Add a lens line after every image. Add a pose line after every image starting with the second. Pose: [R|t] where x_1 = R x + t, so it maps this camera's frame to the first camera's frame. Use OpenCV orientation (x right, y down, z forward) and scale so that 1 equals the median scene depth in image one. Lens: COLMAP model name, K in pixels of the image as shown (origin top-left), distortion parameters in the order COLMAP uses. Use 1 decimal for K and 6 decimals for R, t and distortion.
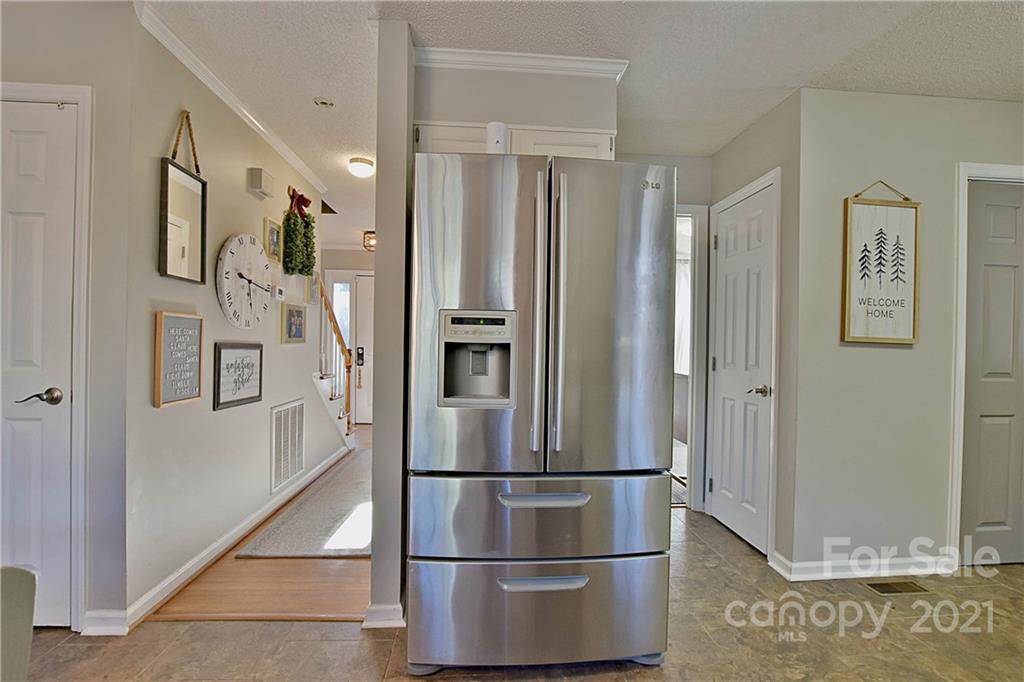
lens RADIAL K [[465.4, 0, 517.7], [0, 465.4, 347.9], [0, 0, 1]] dist [-0.030481, 0.005414]
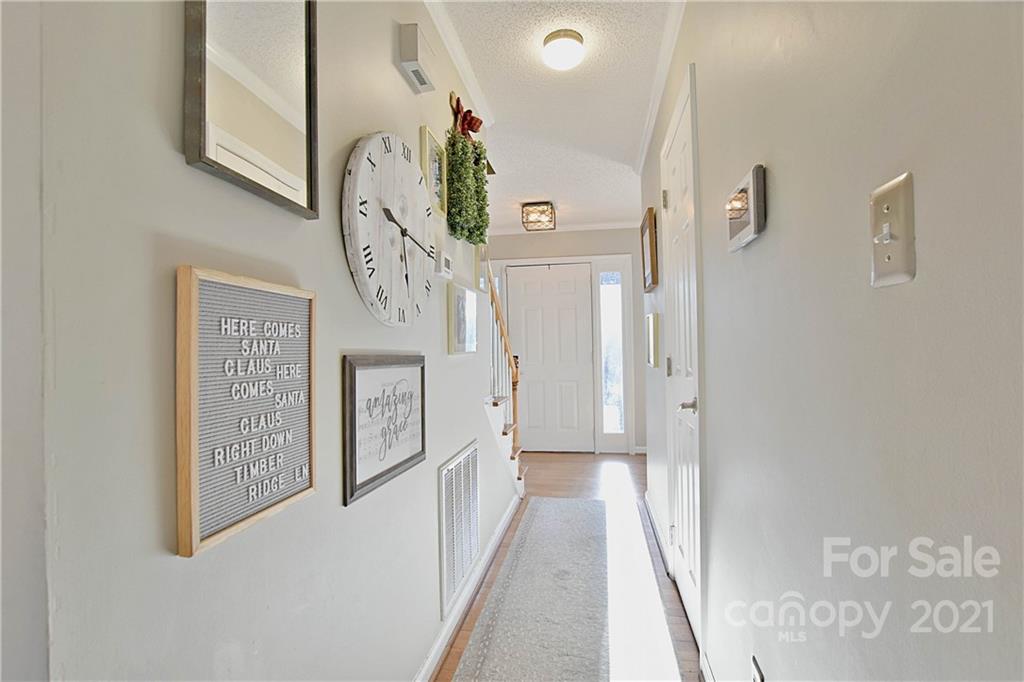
lens RADIAL K [[465.4, 0, 517.7], [0, 465.4, 347.9], [0, 0, 1]] dist [-0.030481, 0.005414]
pose [[0.970914, -0.033175, -0.237119, -0.344898], [0.030522, 0.999424, -0.014853, -0.006237], [0.237475, 0.007184, 0.971367, 0.538389]]
